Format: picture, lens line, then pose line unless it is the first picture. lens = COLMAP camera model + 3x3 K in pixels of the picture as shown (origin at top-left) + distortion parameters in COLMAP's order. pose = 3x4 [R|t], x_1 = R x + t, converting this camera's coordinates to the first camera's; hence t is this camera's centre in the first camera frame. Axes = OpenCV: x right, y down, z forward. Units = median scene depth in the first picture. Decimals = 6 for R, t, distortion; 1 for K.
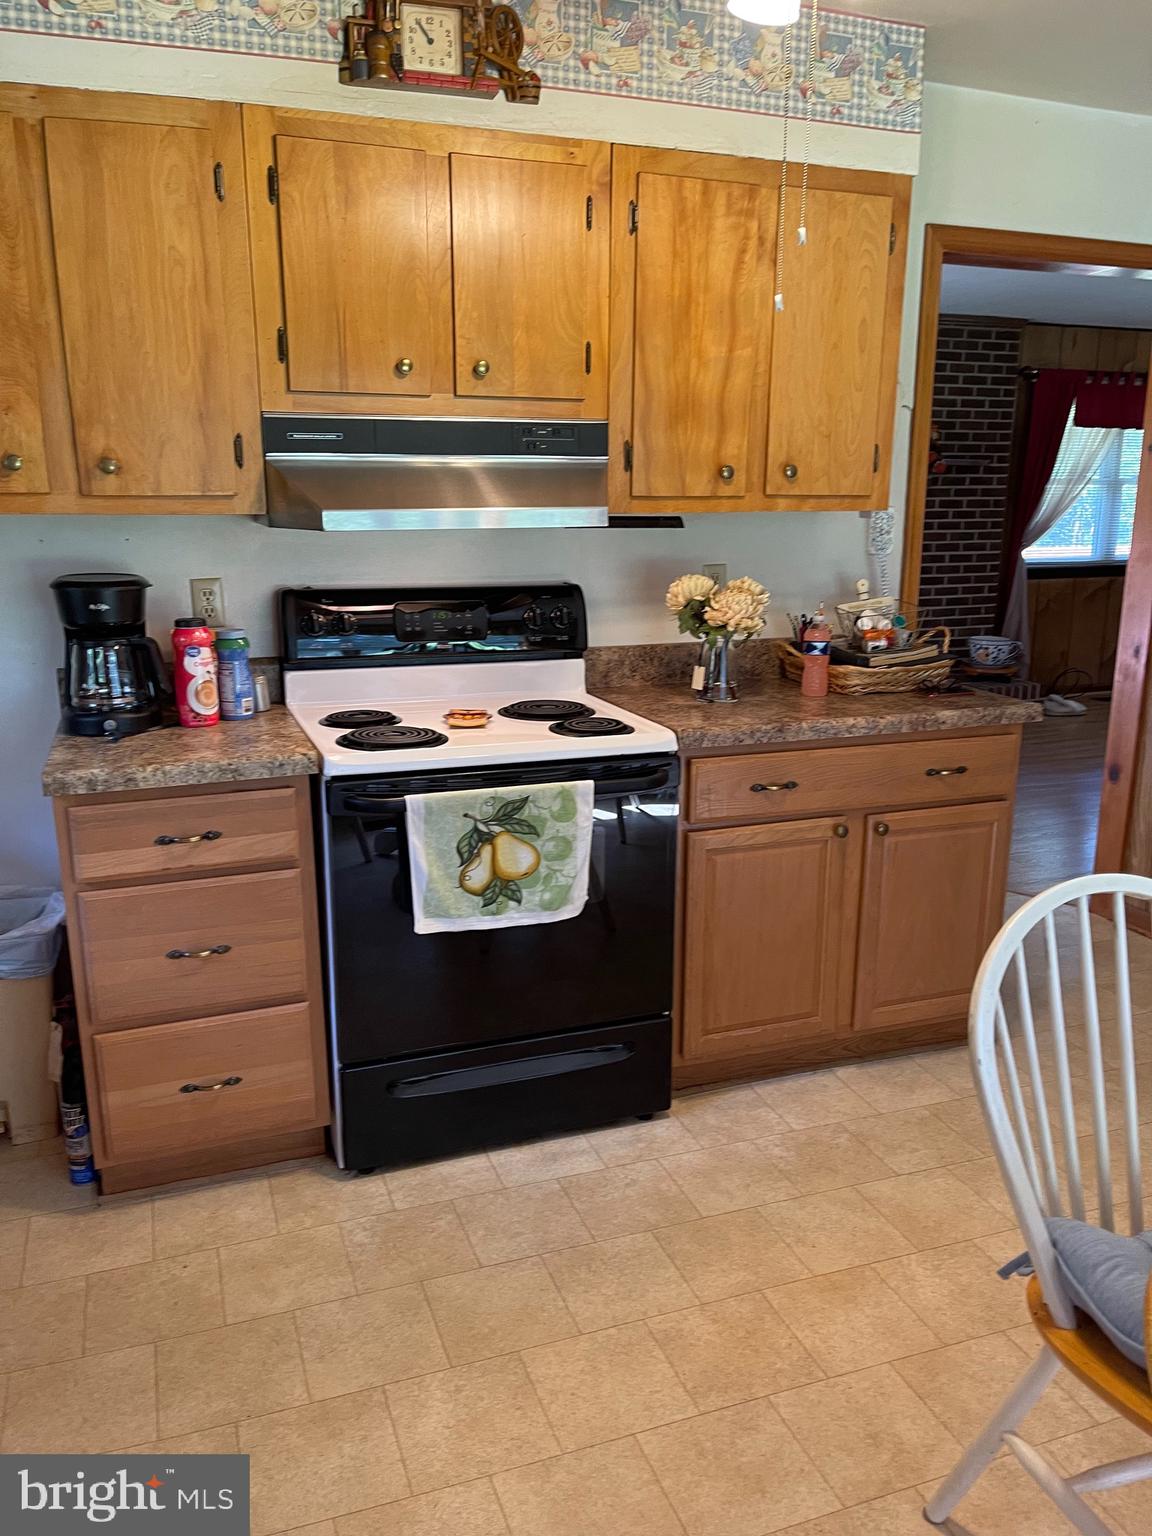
lens RADIAL K [[1167.8, 0, 571.8], [0, 1167.8, 773.9], [0, 0, 1]] dist [0.057095, -0.071309]
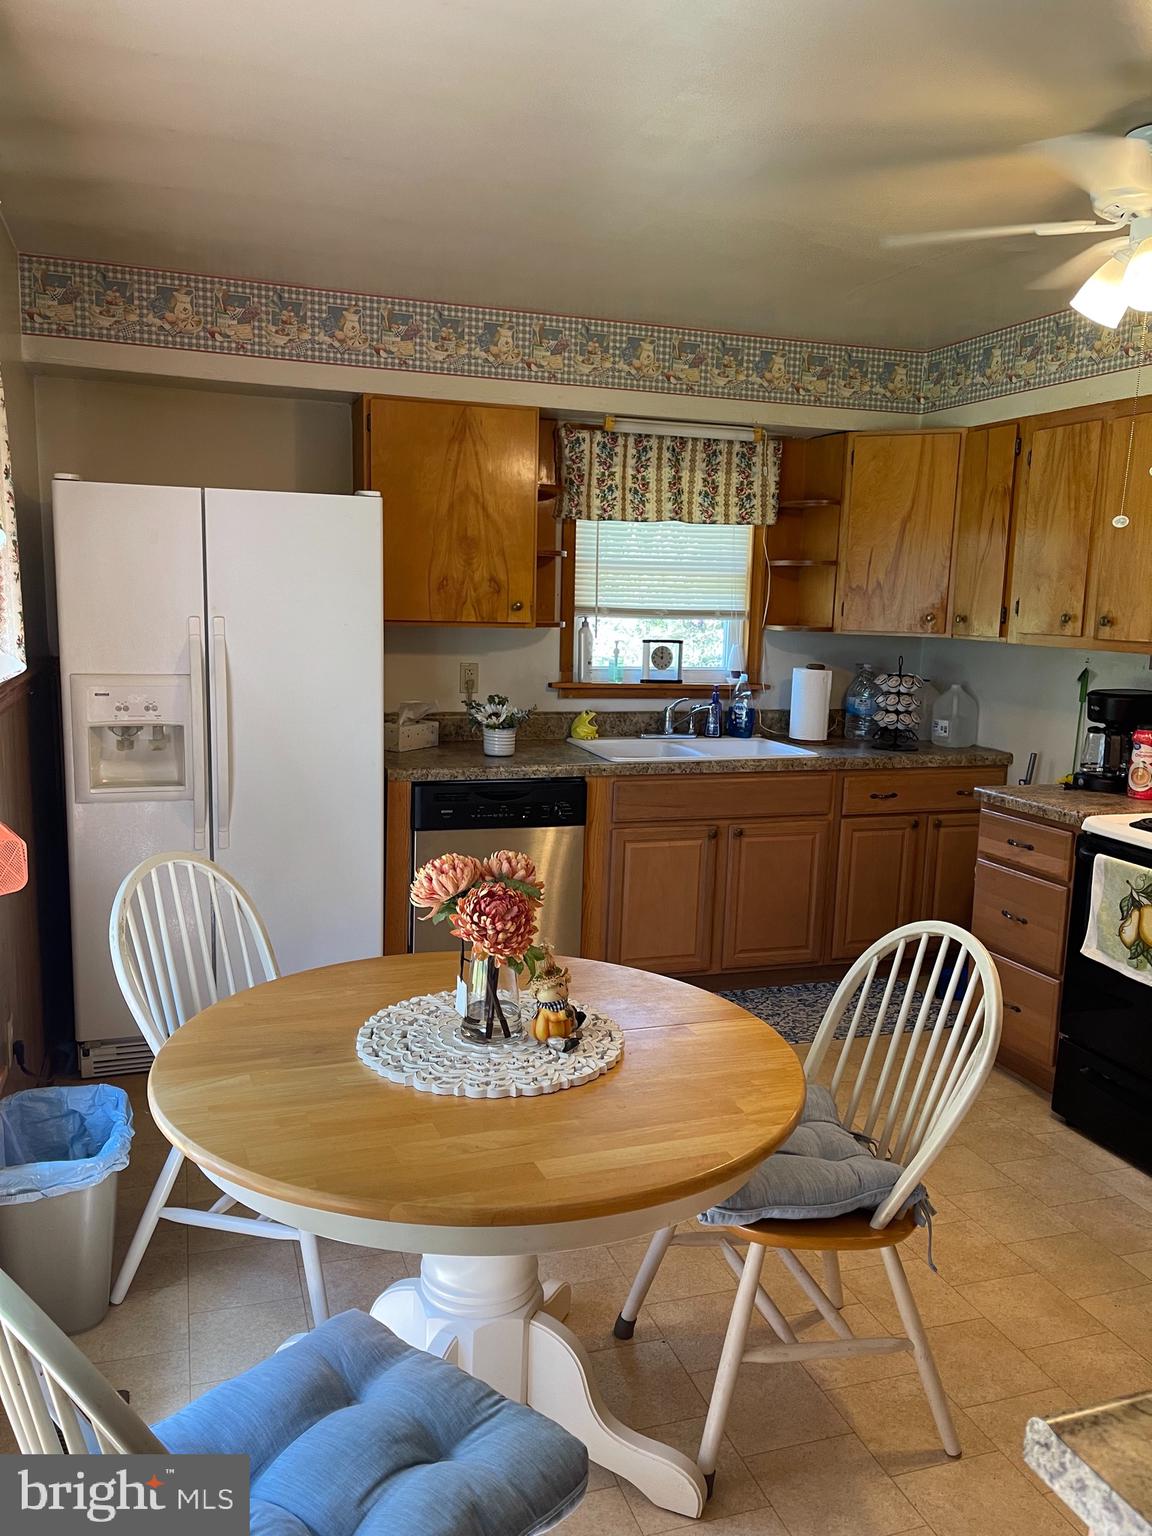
lens RADIAL K [[1167.8, 0, 572.1], [0, 1167.8, 768.5], [0, 0, 1]] dist [0.057095, -0.071309]
pose [[-0.018542, 0.152300, -0.988160, 1.098966], [-0.259405, 0.953754, 0.151865, -0.114040], [0.965591, 0.259150, 0.021823, 0.288981]]
